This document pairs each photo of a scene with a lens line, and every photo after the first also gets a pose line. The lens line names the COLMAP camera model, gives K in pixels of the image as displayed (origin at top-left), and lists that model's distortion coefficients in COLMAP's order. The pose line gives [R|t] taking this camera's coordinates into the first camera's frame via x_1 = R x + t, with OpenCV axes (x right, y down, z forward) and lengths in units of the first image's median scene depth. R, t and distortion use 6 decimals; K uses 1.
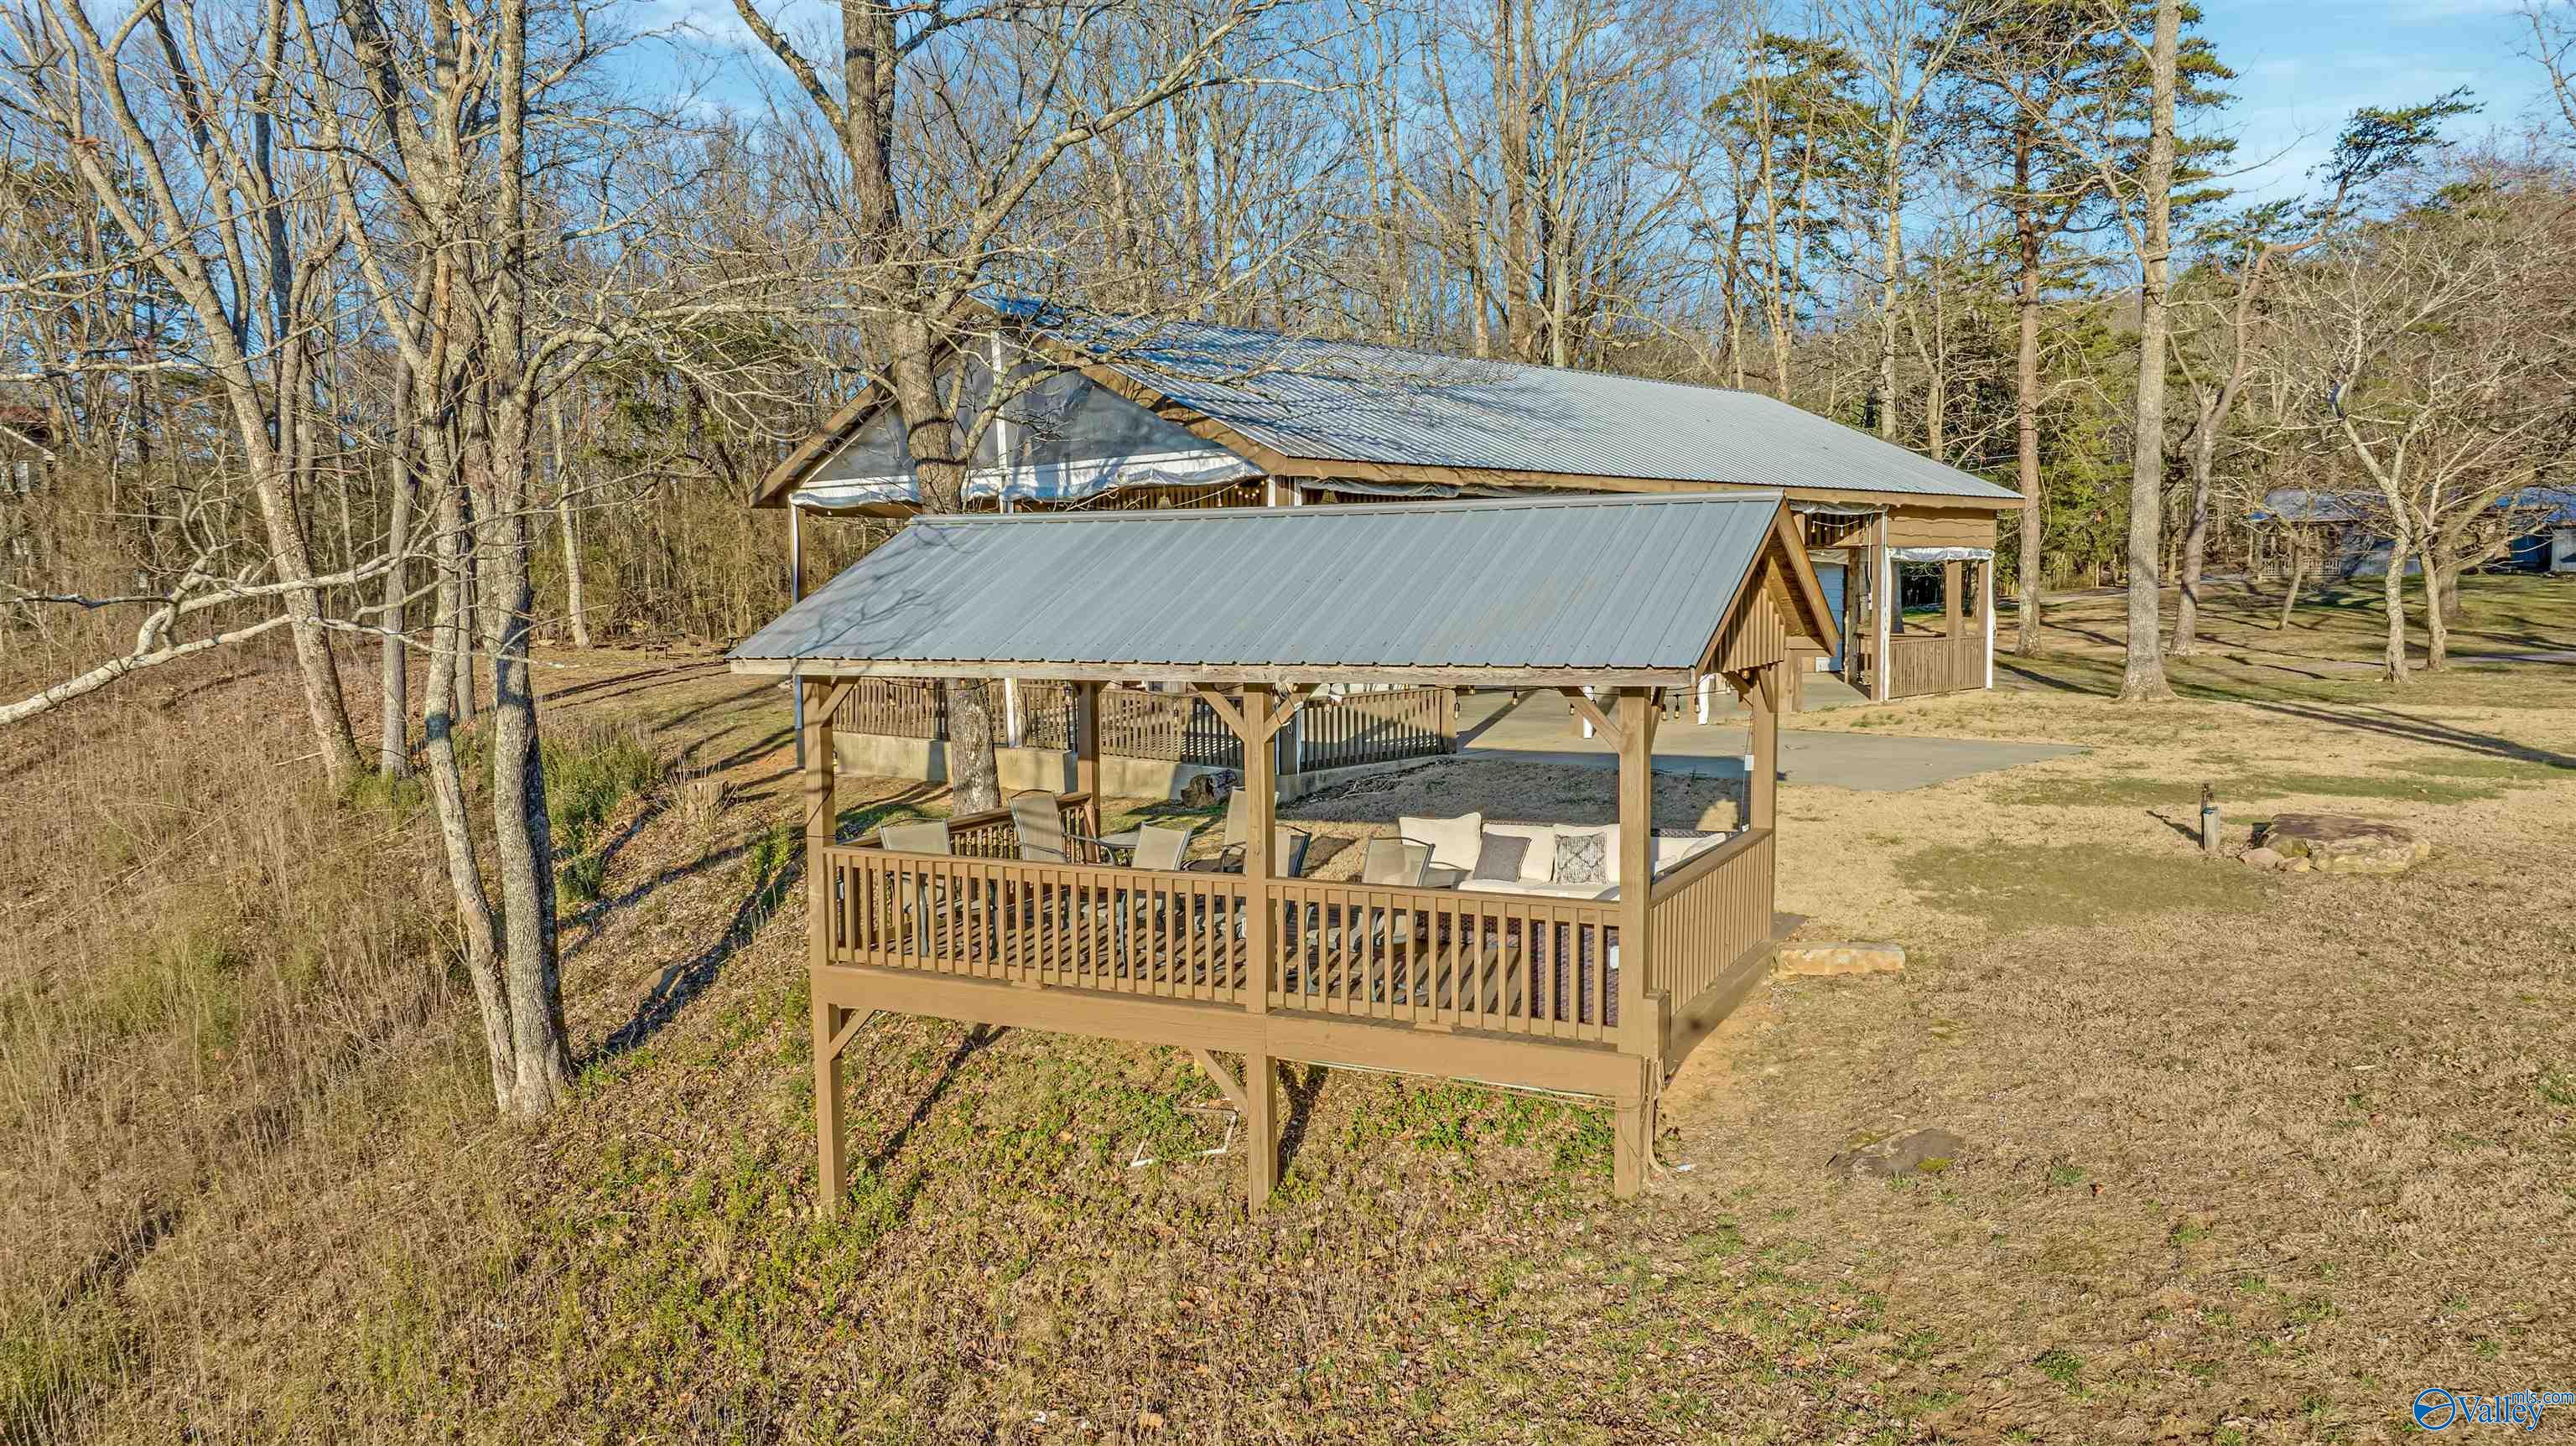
lens RADIAL K [[1823.5, 0, 1288.0], [0, 1823.5, 723.0], [0, 0, 1]] dist [-0.012708, -0.011992]
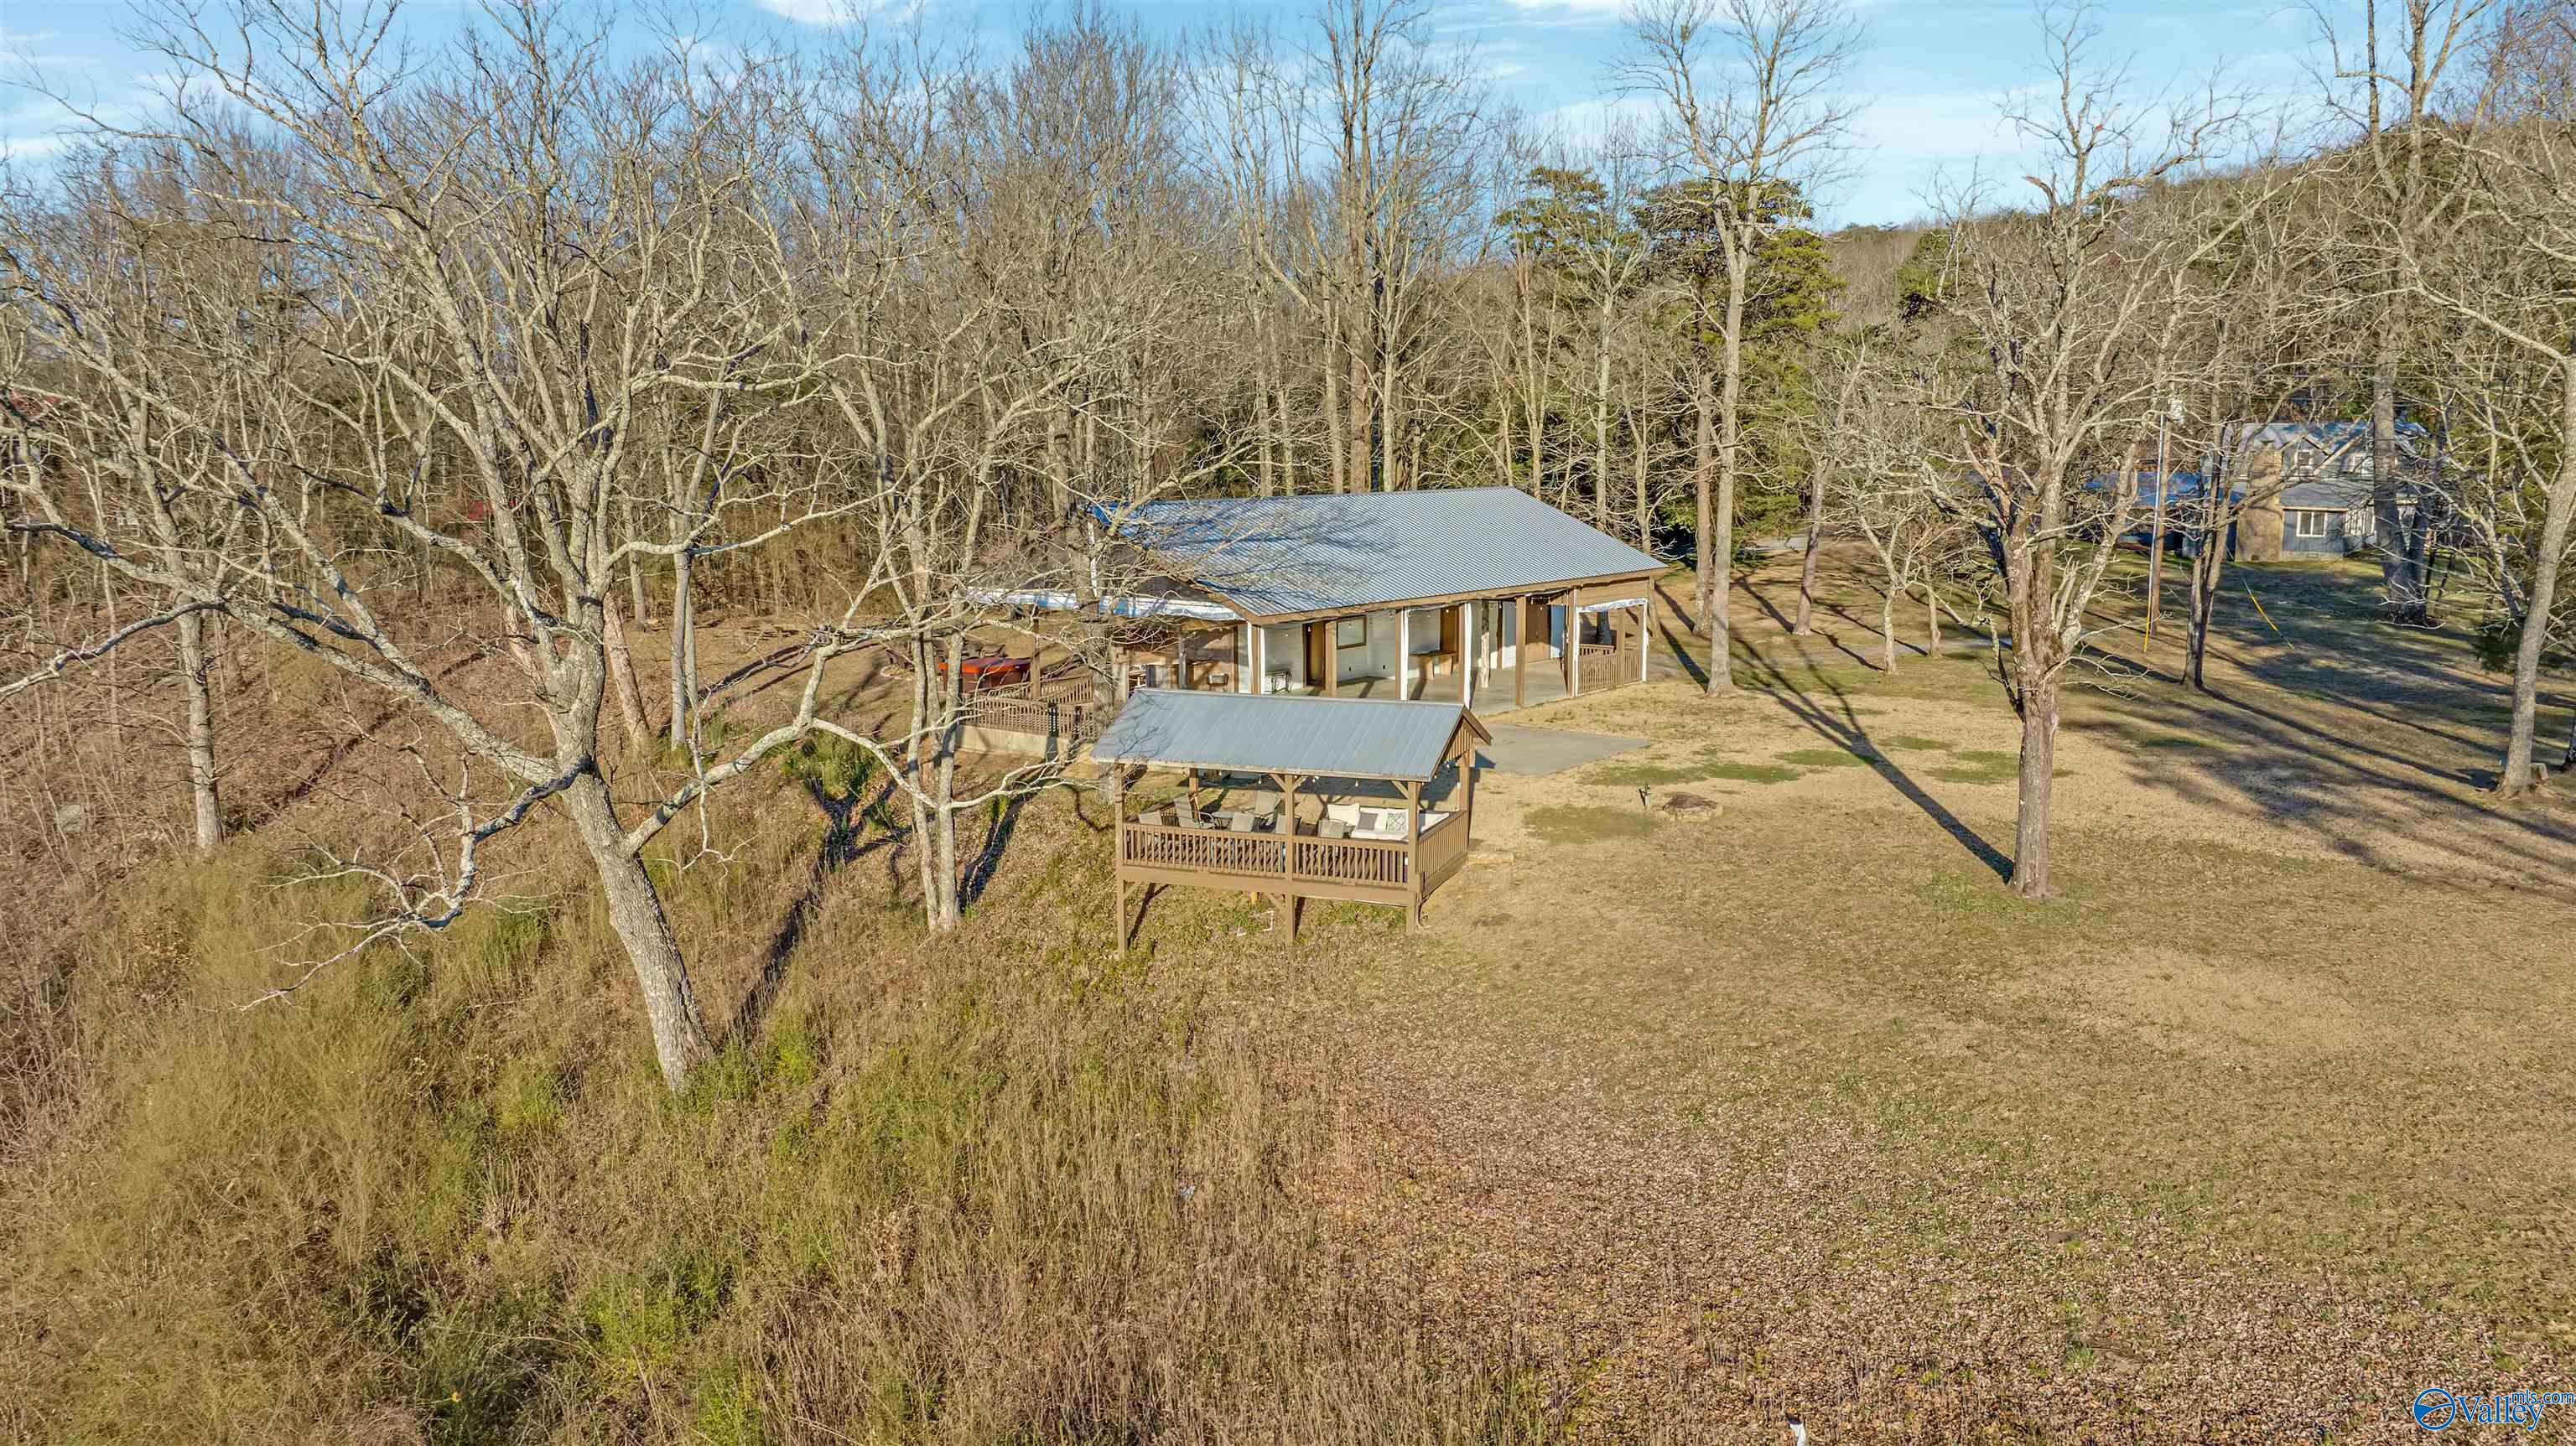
lens RADIAL K [[1823.5, 0, 1288.0], [0, 1823.5, 723.0], [0, 0, 1]] dist [-0.012708, -0.011992]
pose [[0.995545, -0.008712, 0.093881, -0.259784], [0.001962, 0.997420, 0.071758, -0.273908], [-0.094264, -0.071254, 0.992994, -1.706711]]
